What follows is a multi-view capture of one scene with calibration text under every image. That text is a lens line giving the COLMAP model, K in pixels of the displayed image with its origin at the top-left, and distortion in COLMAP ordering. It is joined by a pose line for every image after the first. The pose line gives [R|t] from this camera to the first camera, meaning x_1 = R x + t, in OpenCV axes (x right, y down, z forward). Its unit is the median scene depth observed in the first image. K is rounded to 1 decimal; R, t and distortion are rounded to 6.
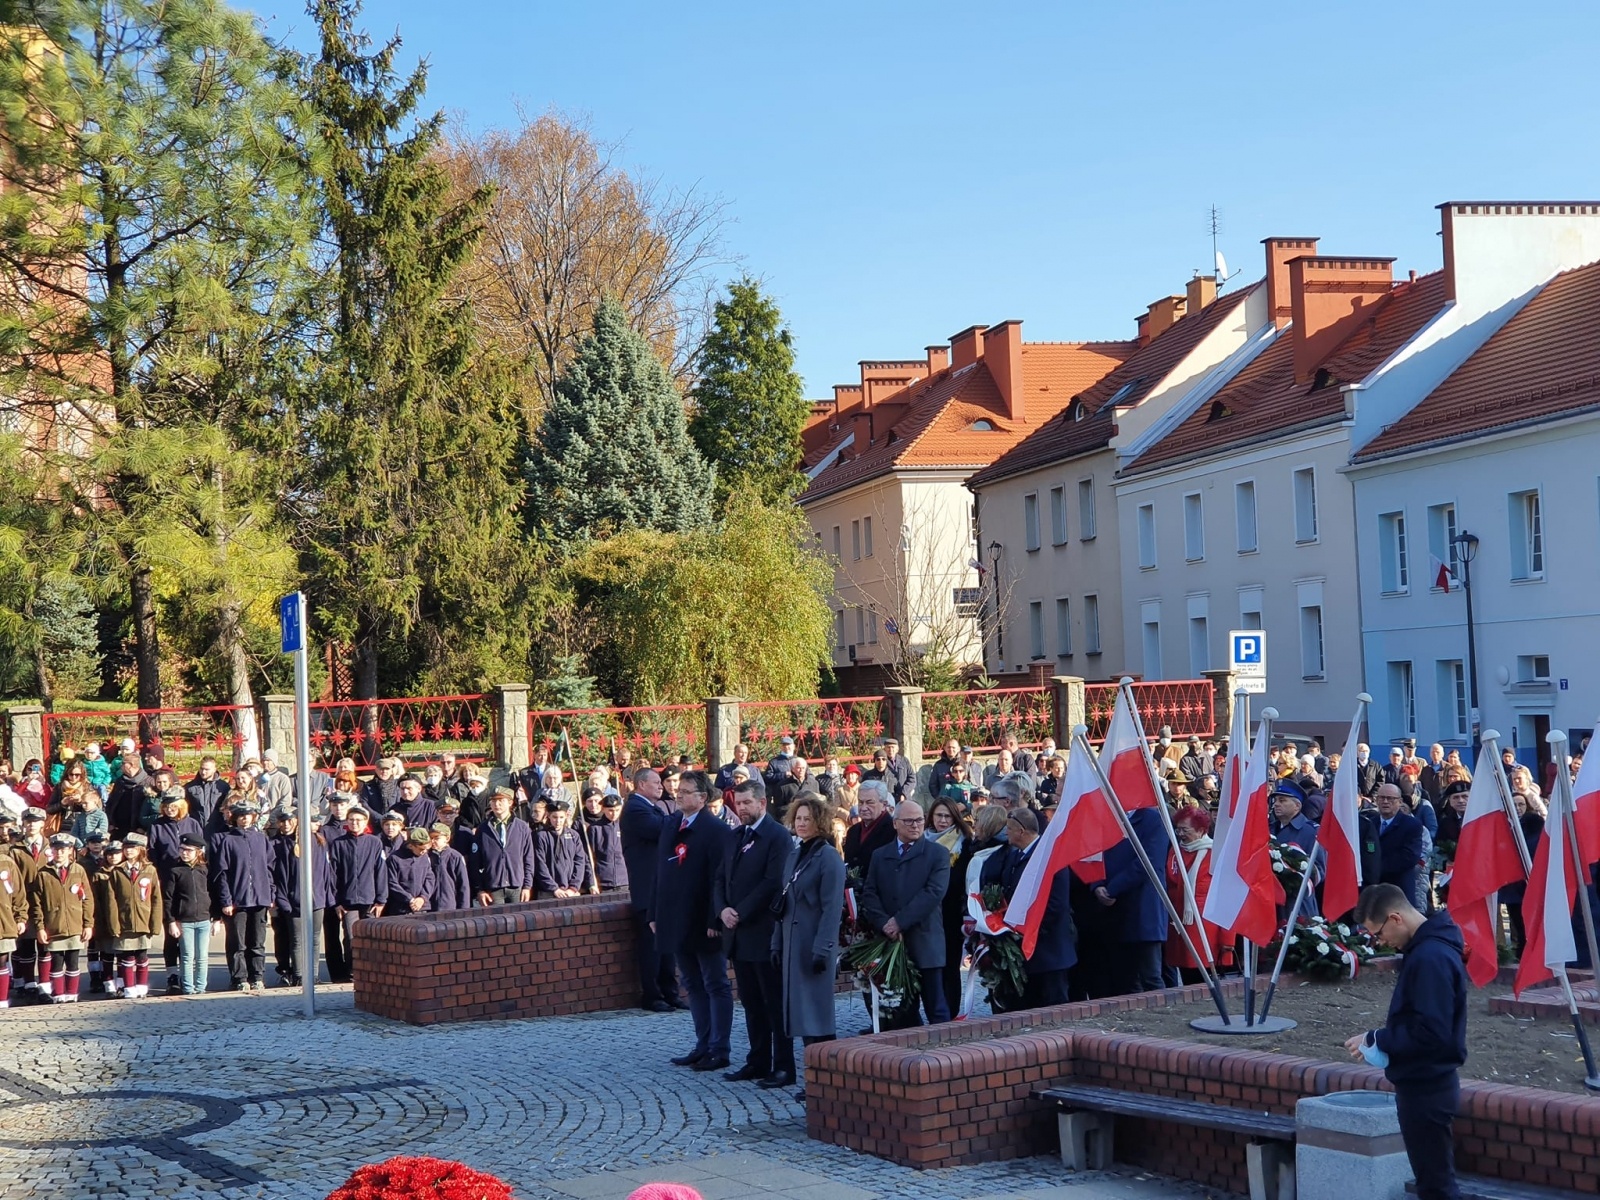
lens RADIAL K [[2712.1, 0, 792.8], [0, 2712.1, 597.8], [0, 0, 1]] dist [-0.019084, 0.000000]
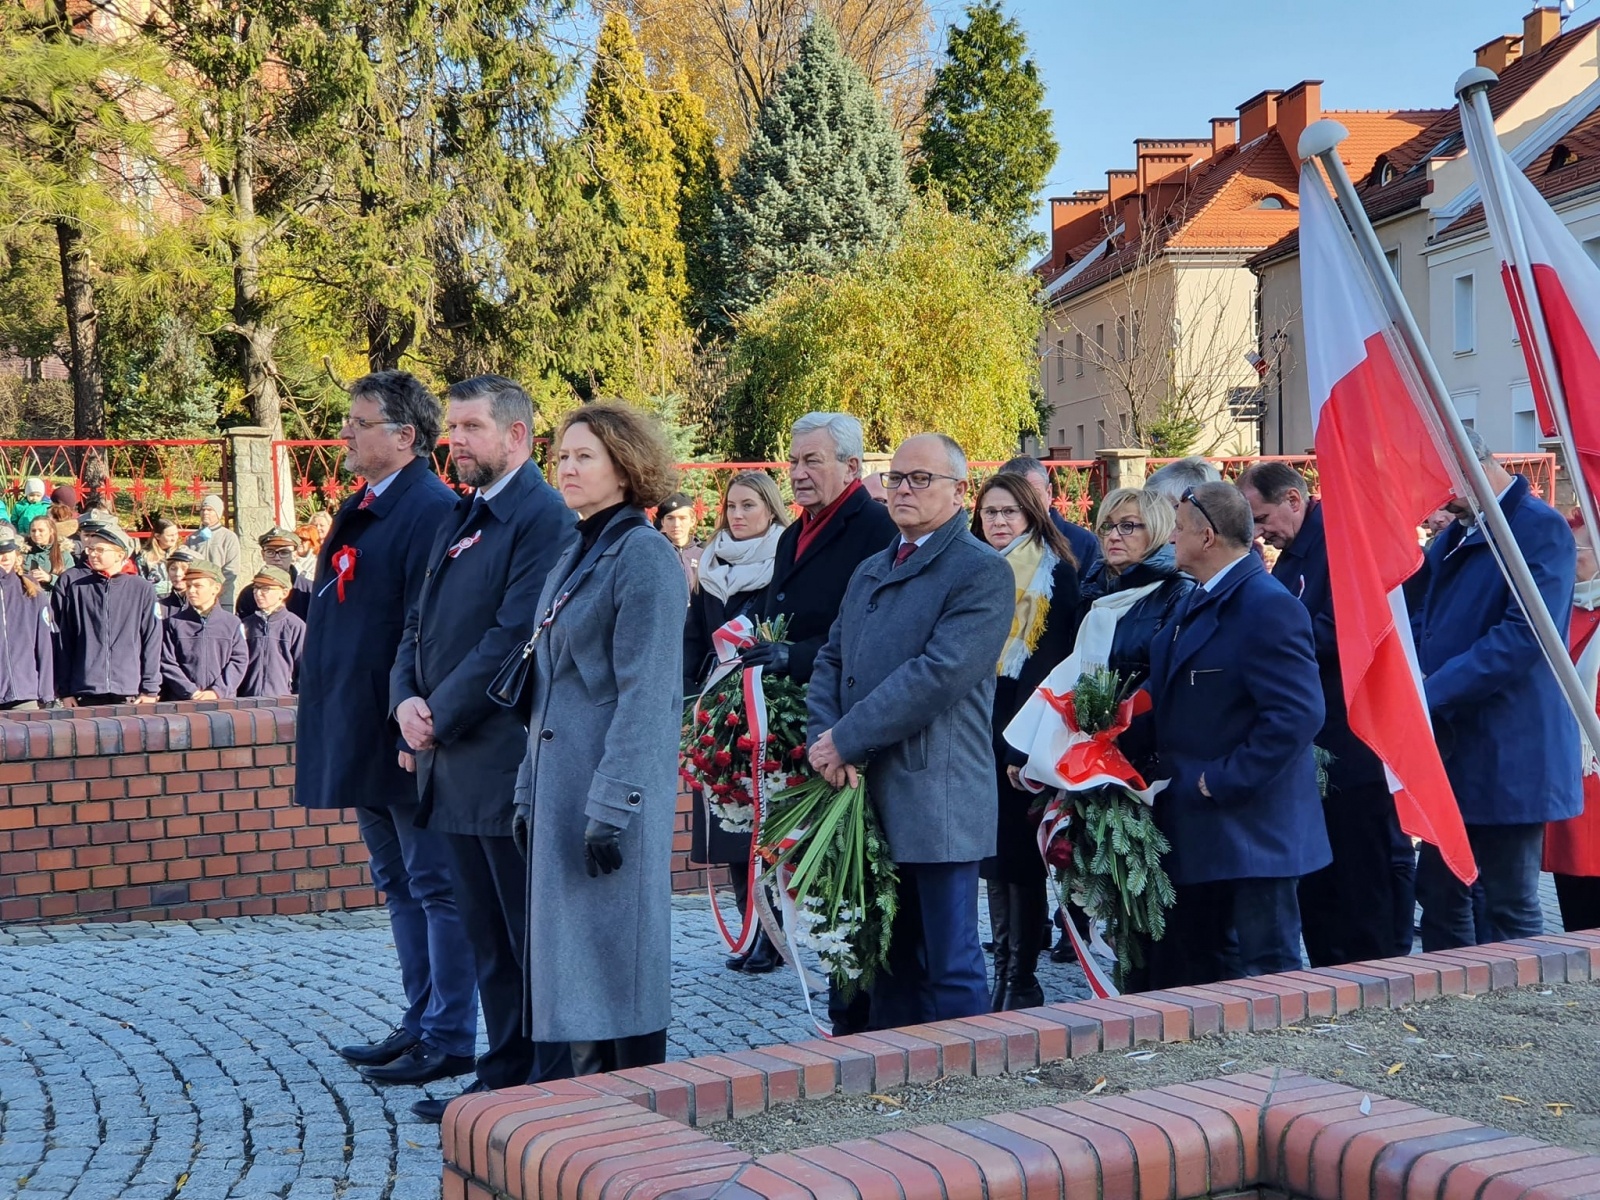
lens RADIAL K [[2712.1, 0, 809.6], [0, 2712.1, 606.0], [0, 0, 1]] dist [-0.019084, 0.000000]
pose [[0.994395, 0.032929, -0.100473, 0.019364], [-0.026943, 0.997813, 0.060366, 0.020098], [0.102241, -0.057320, 0.993107, 0.162973]]
